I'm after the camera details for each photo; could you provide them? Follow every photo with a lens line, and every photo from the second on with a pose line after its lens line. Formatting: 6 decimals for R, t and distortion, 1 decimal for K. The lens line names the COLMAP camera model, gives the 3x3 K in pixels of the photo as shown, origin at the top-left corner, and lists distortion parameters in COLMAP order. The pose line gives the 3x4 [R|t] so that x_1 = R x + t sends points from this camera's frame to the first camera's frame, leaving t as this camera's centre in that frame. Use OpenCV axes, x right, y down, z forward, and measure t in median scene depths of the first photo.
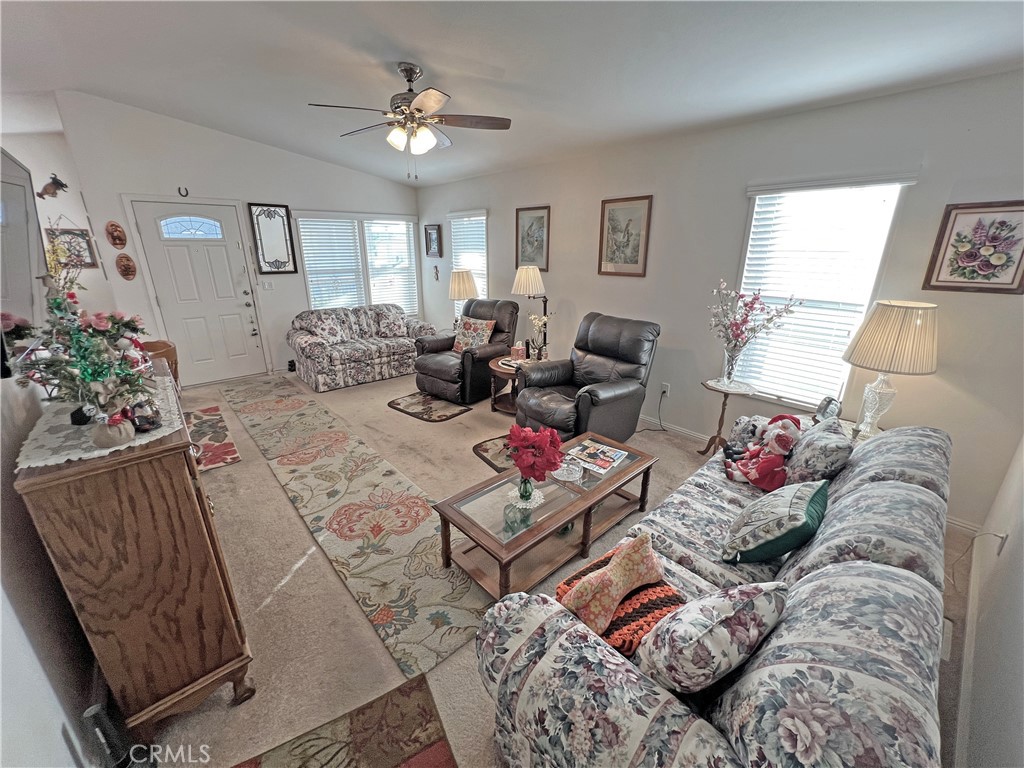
lens RADIAL K [[411.7, 0, 507.2], [0, 411.7, 383.0], [0, 0, 1]] dist [-0.003387, 0.000716]
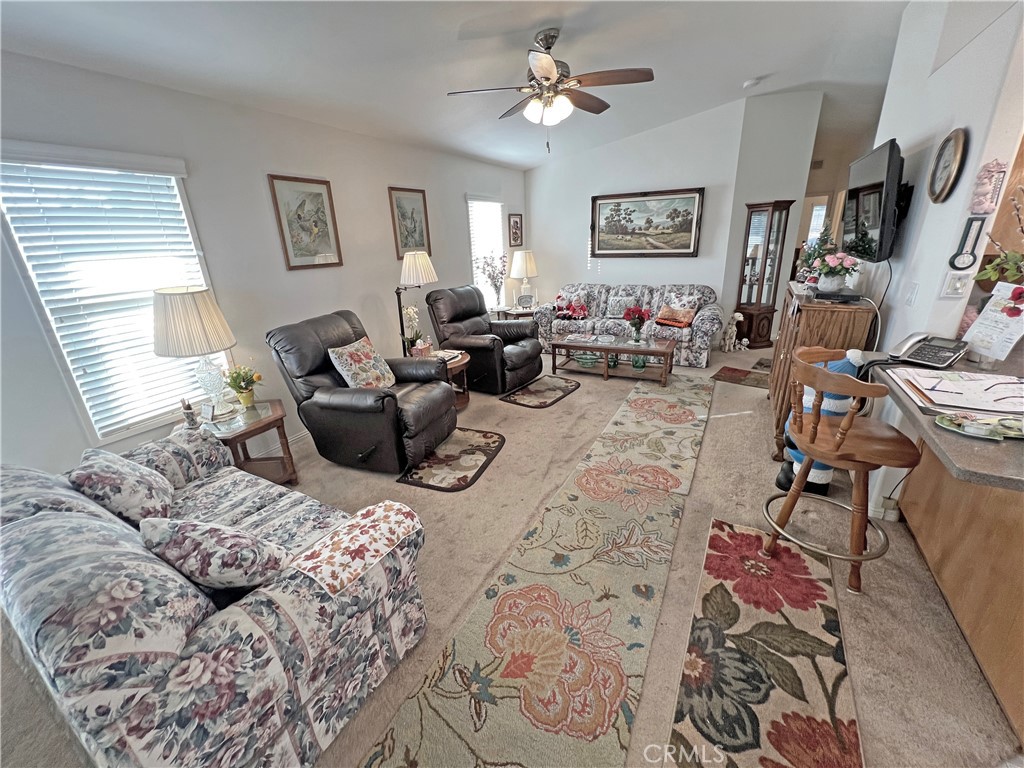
lens RADIAL K [[410.2, 0, 512.6], [0, 410.2, 381.4], [0, 0, 1]] dist [0.001975, -0.000139]
pose [[-0.342454, -0.299372, 0.890562, -0.917033], [0.336650, 0.845839, 0.413792, -0.350048], [-0.877150, 0.441512, -0.188877, 1.124470]]
